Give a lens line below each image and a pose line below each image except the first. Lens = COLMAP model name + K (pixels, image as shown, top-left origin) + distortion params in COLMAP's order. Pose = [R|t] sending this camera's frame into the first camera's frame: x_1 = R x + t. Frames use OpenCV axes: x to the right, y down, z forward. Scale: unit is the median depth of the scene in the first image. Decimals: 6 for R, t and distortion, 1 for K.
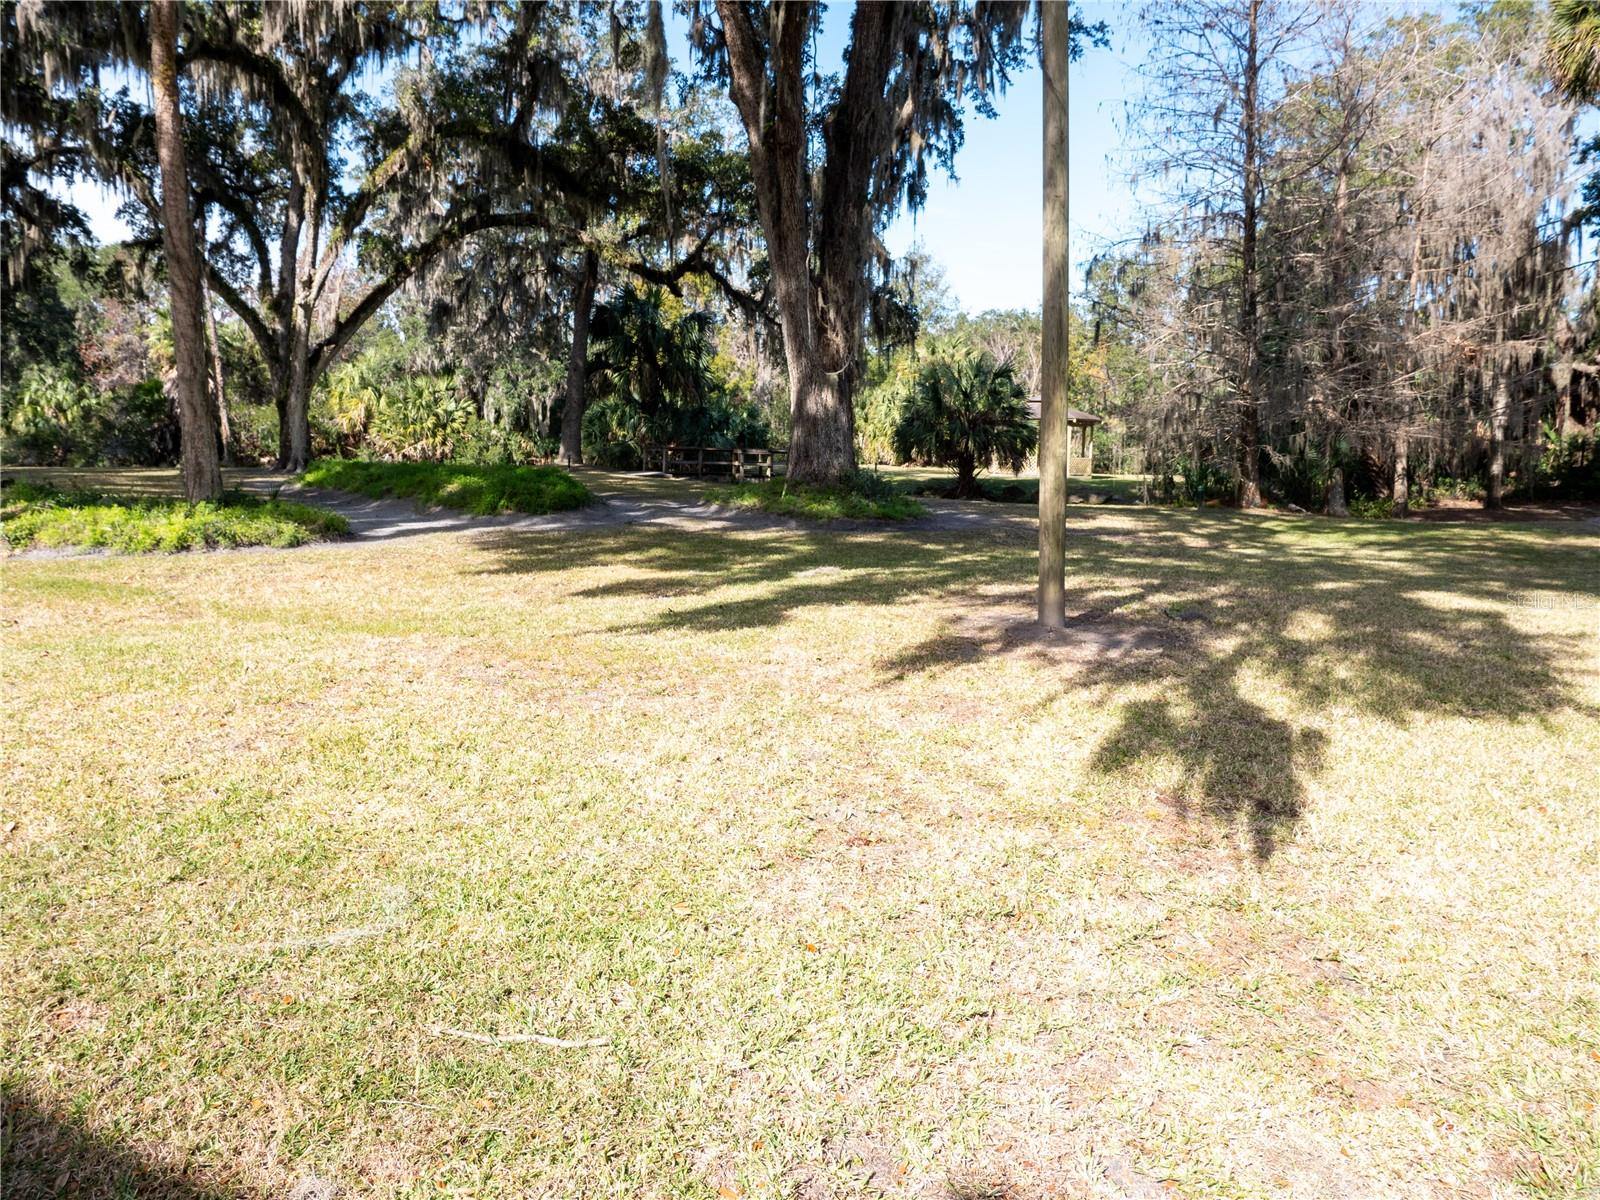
lens RADIAL K [[1152.5, 0, 801.5], [0, 1152.5, 601.1], [0, 0, 1]] dist [-0.058583, 0.028126]
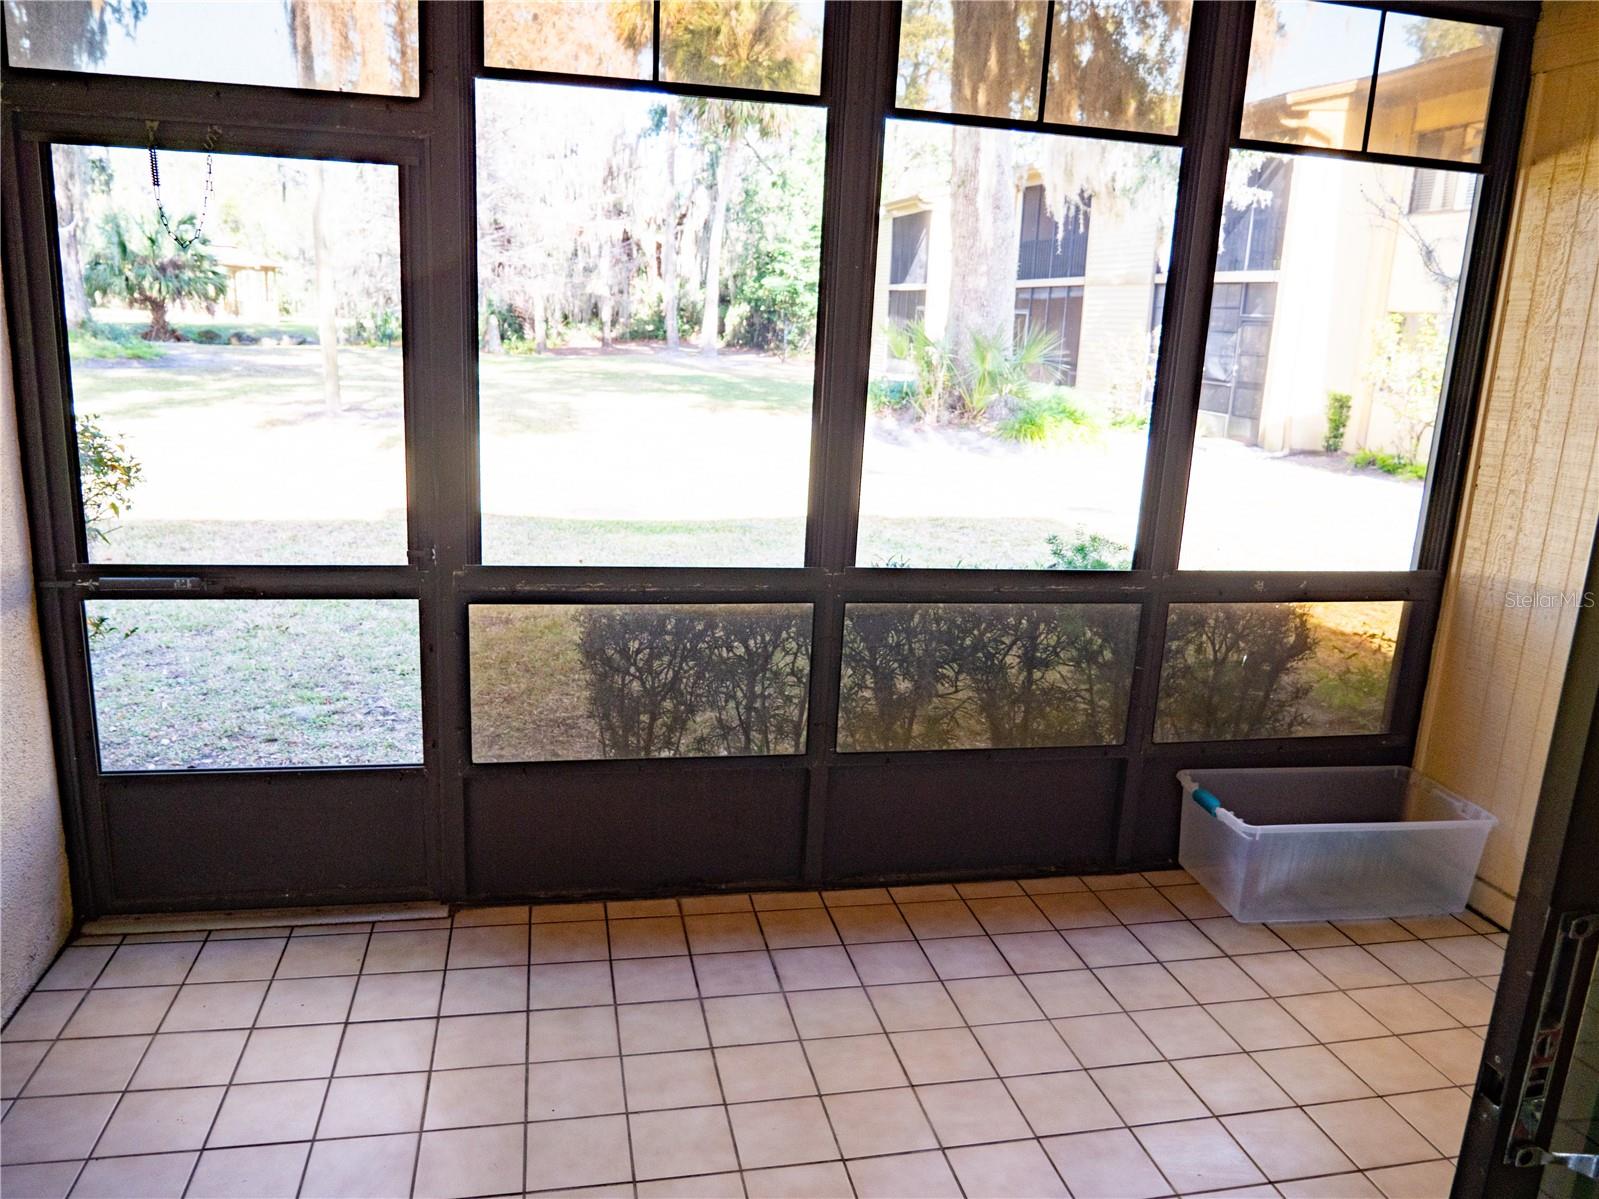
lens RADIAL K [[1151.7, 0, 801.0], [0, 1151.7, 600.6], [0, 0, 1]] dist [-0.058583, 0.028126]
pose [[0.772716, -0.136997, 0.619792, -0.094482], [0.051398, 0.986729, 0.154024, 0.019185], [-0.632668, -0.087161, 0.769502, -0.224200]]
